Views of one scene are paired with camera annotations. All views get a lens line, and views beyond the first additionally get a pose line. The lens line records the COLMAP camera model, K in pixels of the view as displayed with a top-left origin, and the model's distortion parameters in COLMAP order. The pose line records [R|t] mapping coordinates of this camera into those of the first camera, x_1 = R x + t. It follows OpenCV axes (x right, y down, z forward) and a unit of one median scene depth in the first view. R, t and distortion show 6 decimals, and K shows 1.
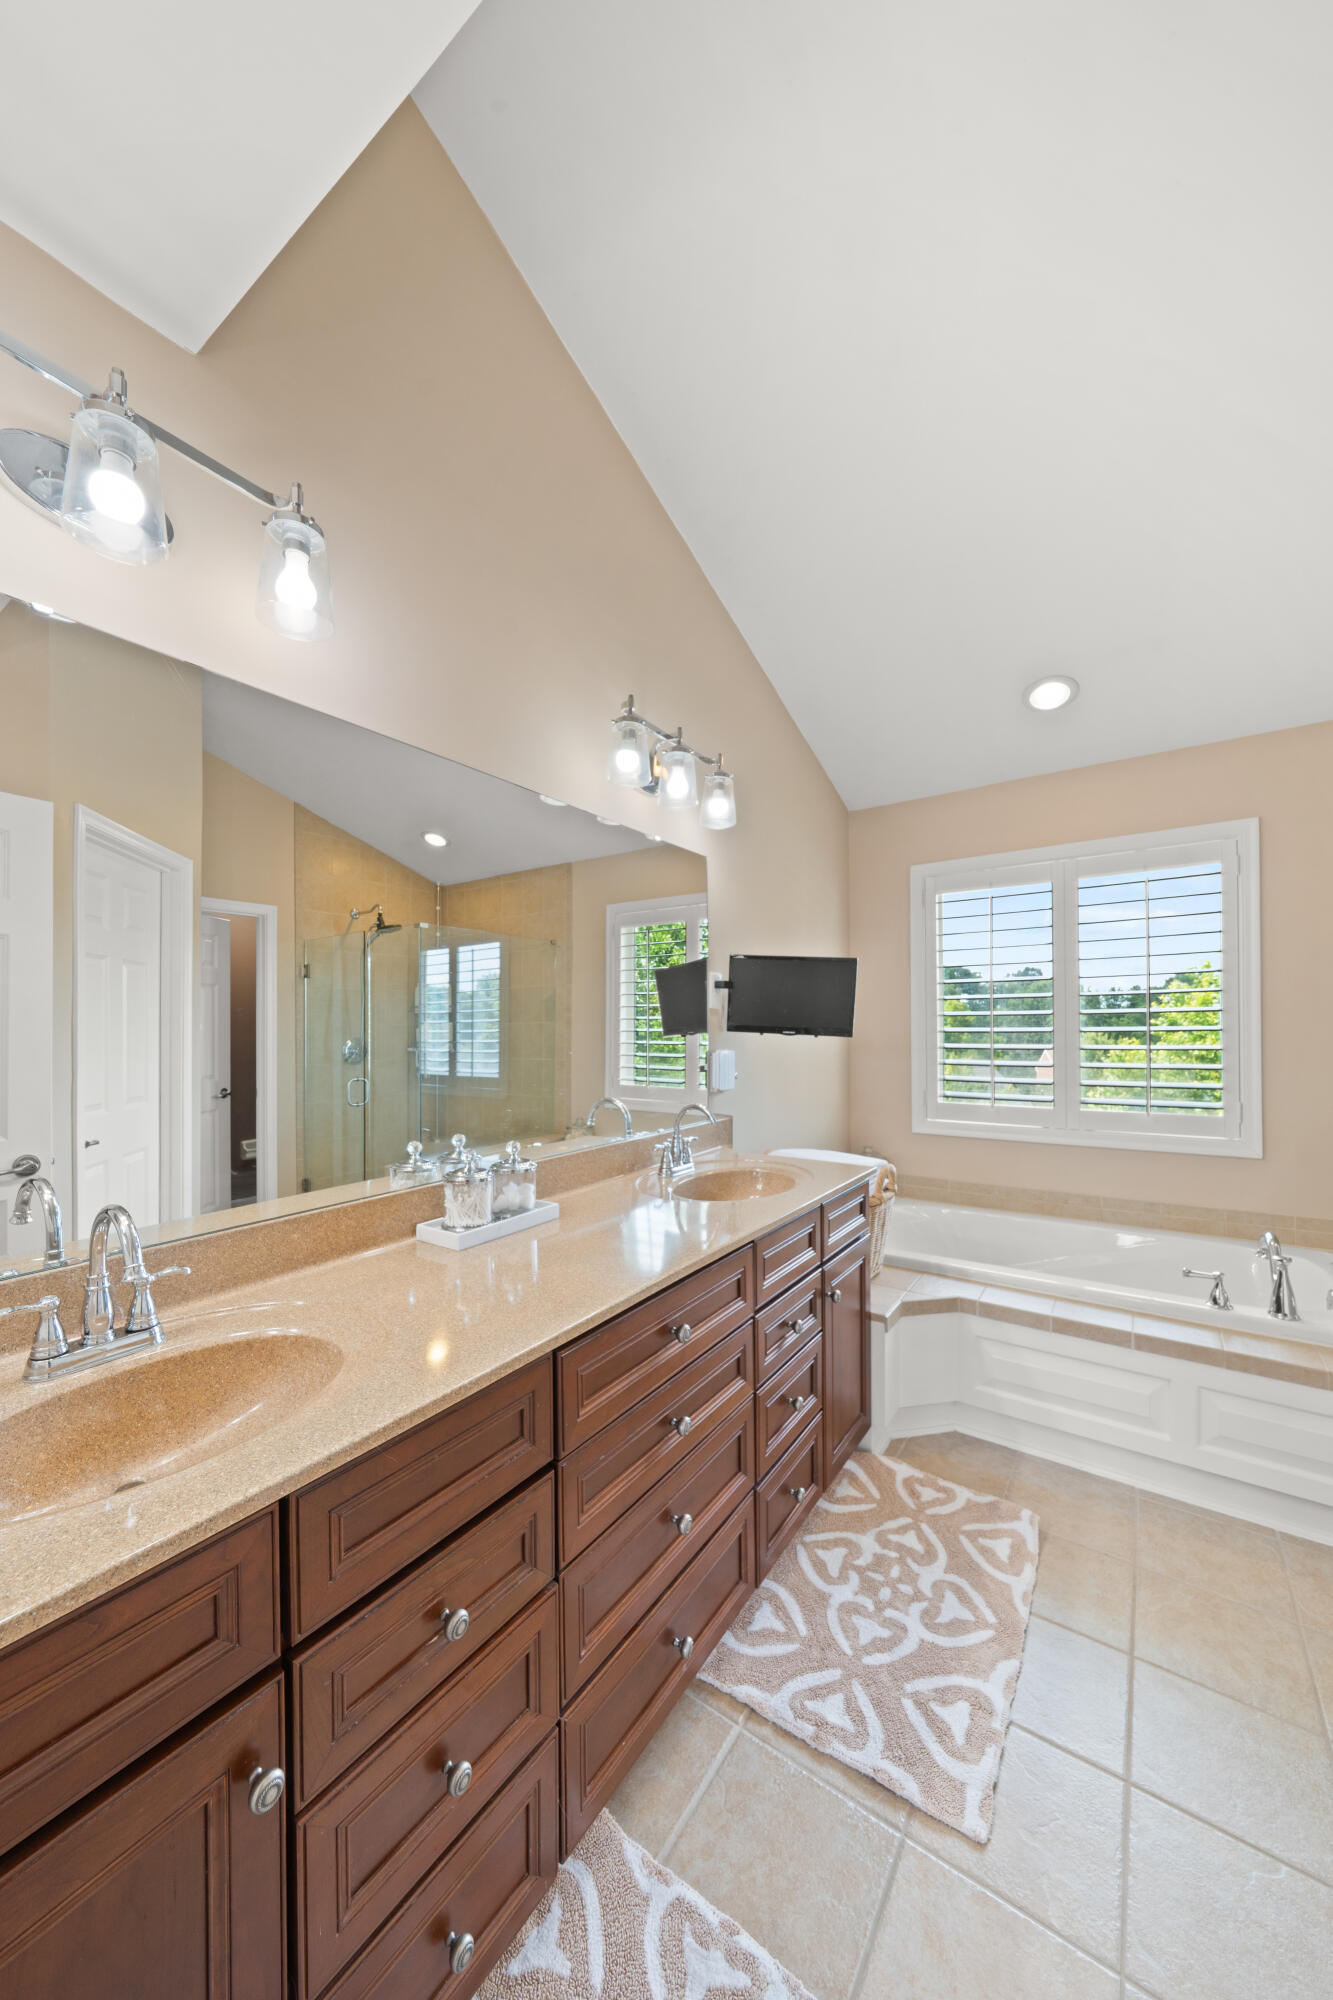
lens RADIAL K [[703.1, 0, 648.4], [0, 703.1, 1029.0], [0, 0, 1]] dist [-0.004689, -0.000158]
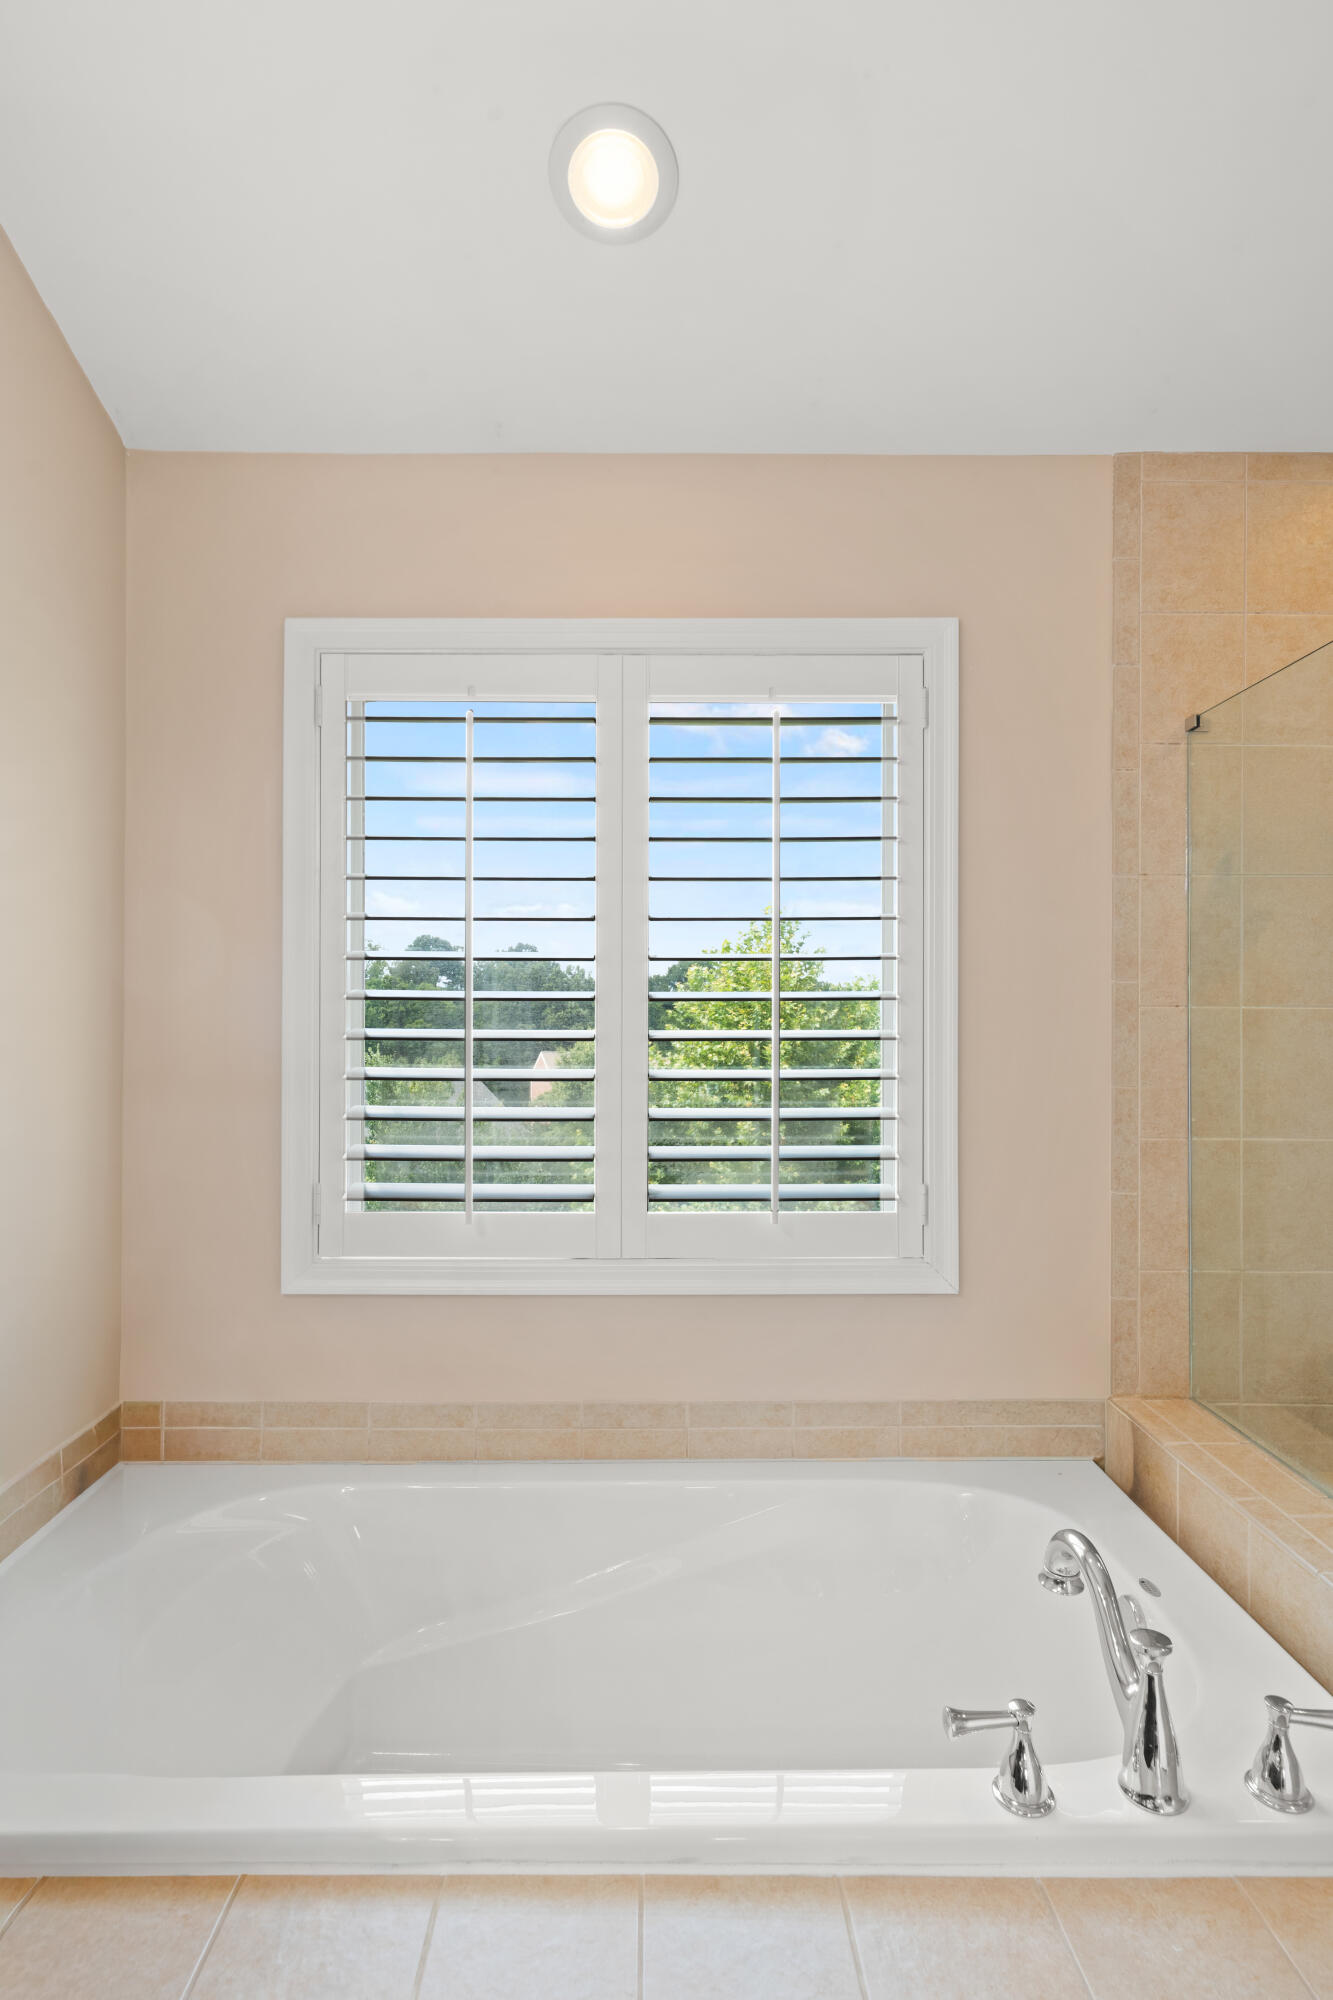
lens RADIAL K [[997.6, 0, 670.0], [0, 997.6, 1017.3], [0, 0, 1]] dist [-0.000565, -0.000533]
pose [[0.798996, 0.011266, 0.601230, 0.274917], [-0.007041, 0.999931, -0.009380, -0.005627], [-0.601294, 0.003262, 0.799021, 0.547113]]
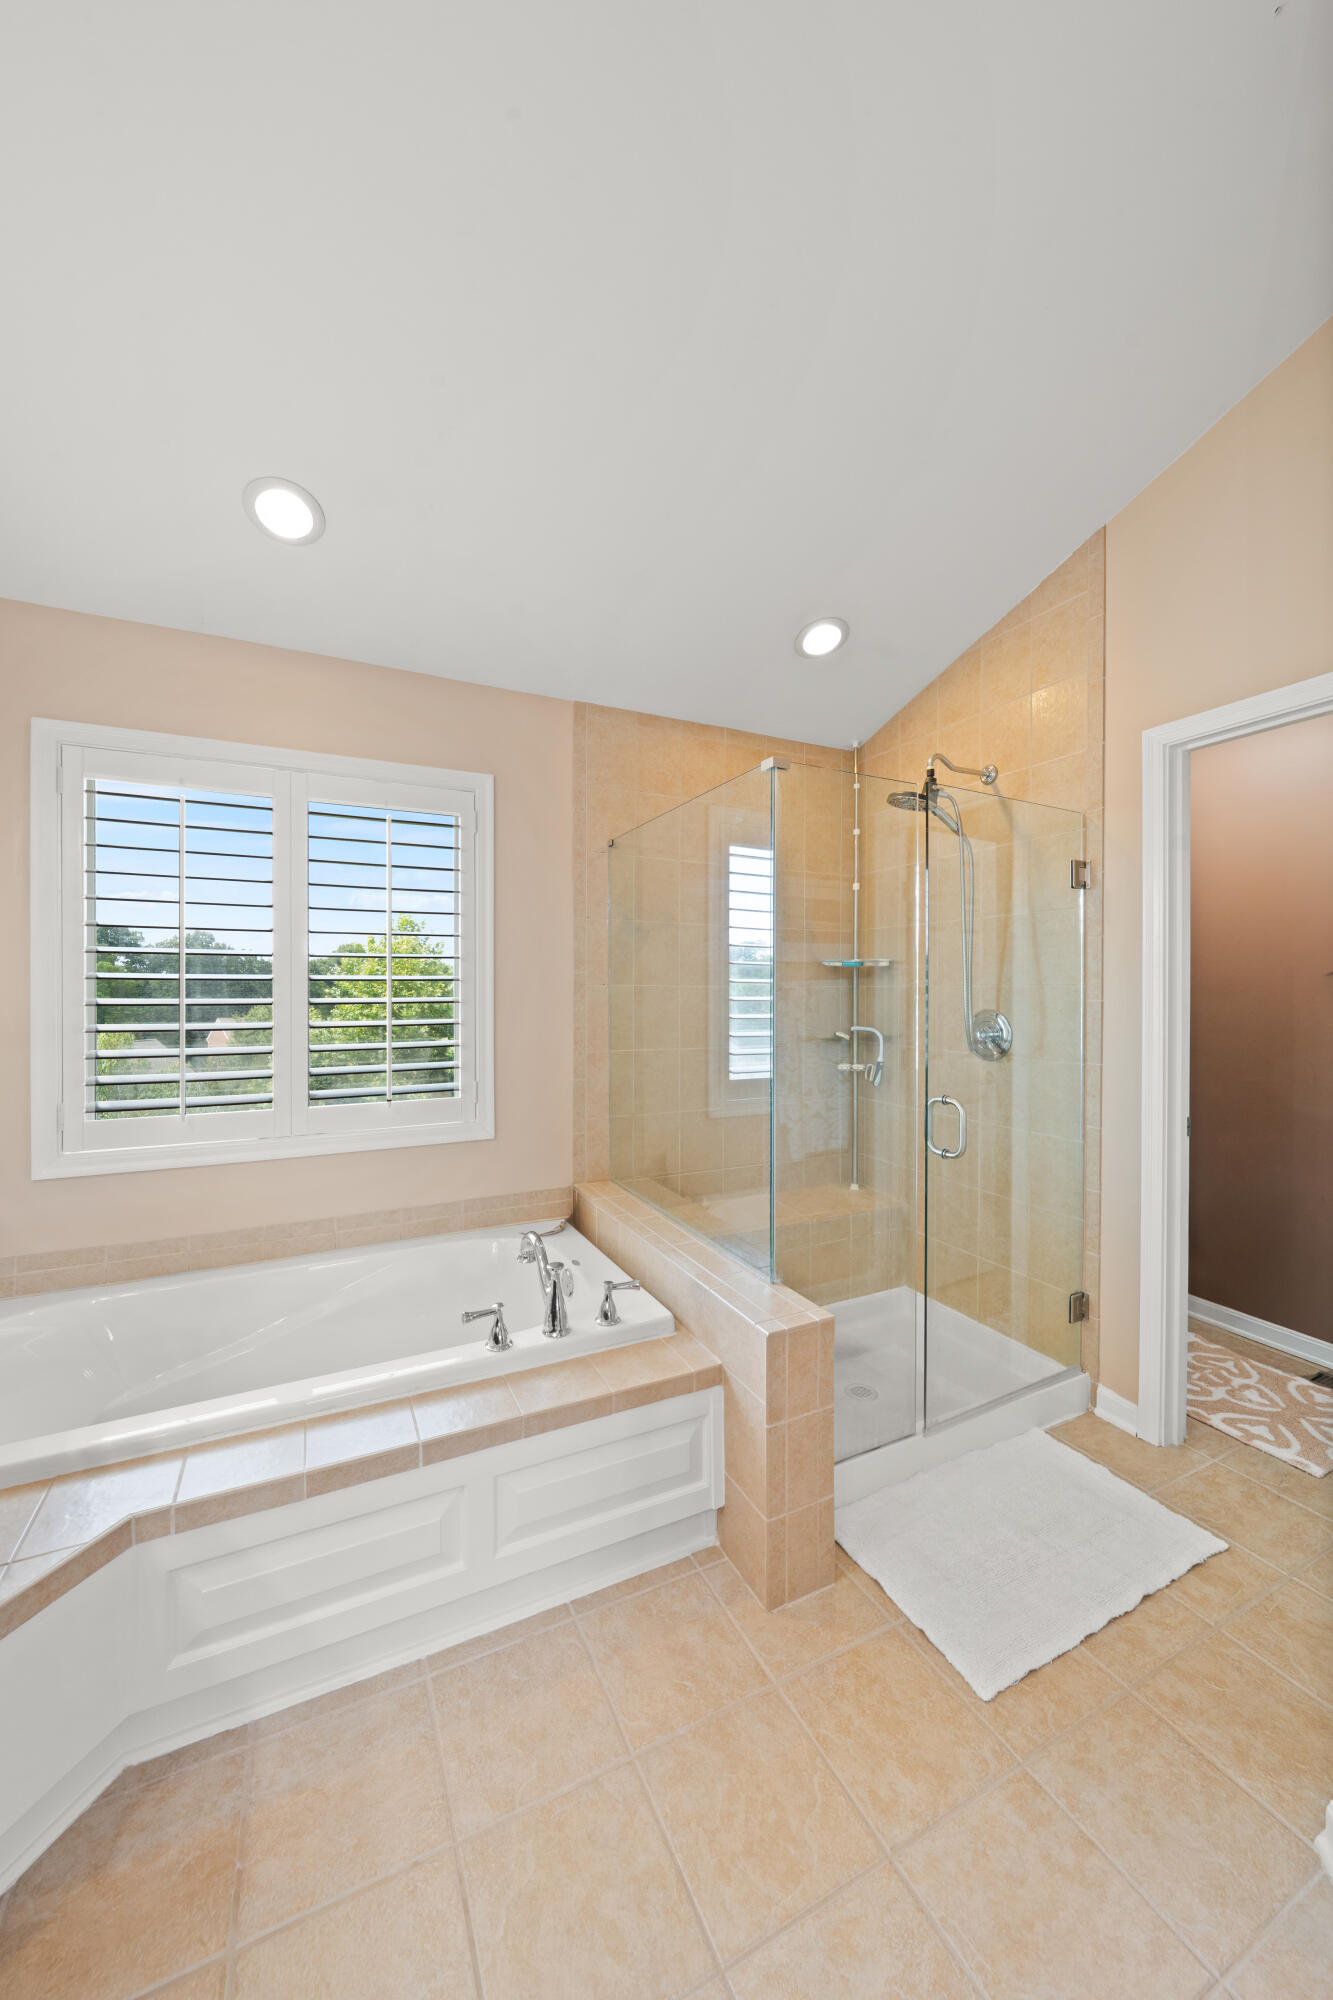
lens RADIAL K [[703.1, 0, 654.7], [0, 703.1, 994.5], [0, 0, 1]] dist [-0.004689, -0.000158]
pose [[0.474684, 0.003006, 0.880151, 0.146678], [-0.001710, 0.999995, -0.002492, -0.006100], [-0.880155, -0.000322, 0.474687, 0.360786]]
